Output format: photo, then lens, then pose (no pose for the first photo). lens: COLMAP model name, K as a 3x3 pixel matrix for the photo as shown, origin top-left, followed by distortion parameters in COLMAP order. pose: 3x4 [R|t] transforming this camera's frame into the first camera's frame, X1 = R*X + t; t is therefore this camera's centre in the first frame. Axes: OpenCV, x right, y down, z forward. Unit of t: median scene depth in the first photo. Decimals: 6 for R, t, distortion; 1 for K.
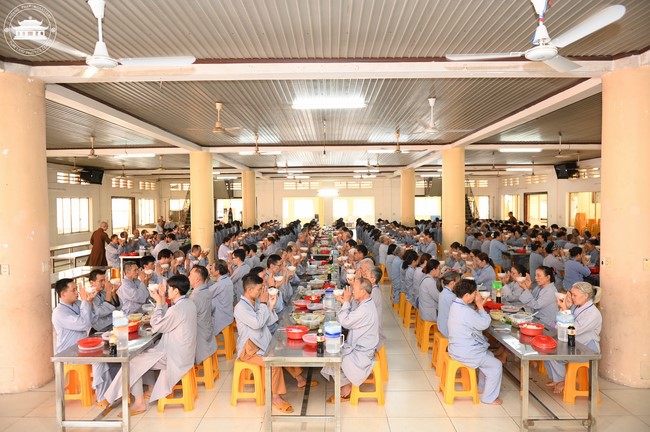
lens RADIAL K [[441.2, 0, 326.2], [0, 441.2, 217.4], [0, 0, 1]] dist [-0.007677, -0.001341]
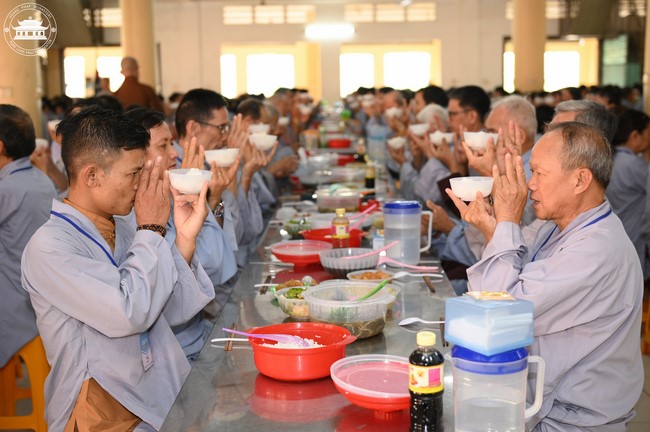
lens RADIAL K [[972.5, 0, 324.8], [0, 972.5, 216.1], [0, 0, 1]] dist [0.100595, 0.000000]
pose [[0.999965, -0.006486, 0.005254, -0.052638], [0.005860, 0.993752, 0.111452, 0.129246], [-0.005944, -0.111418, 0.993756, 0.482625]]
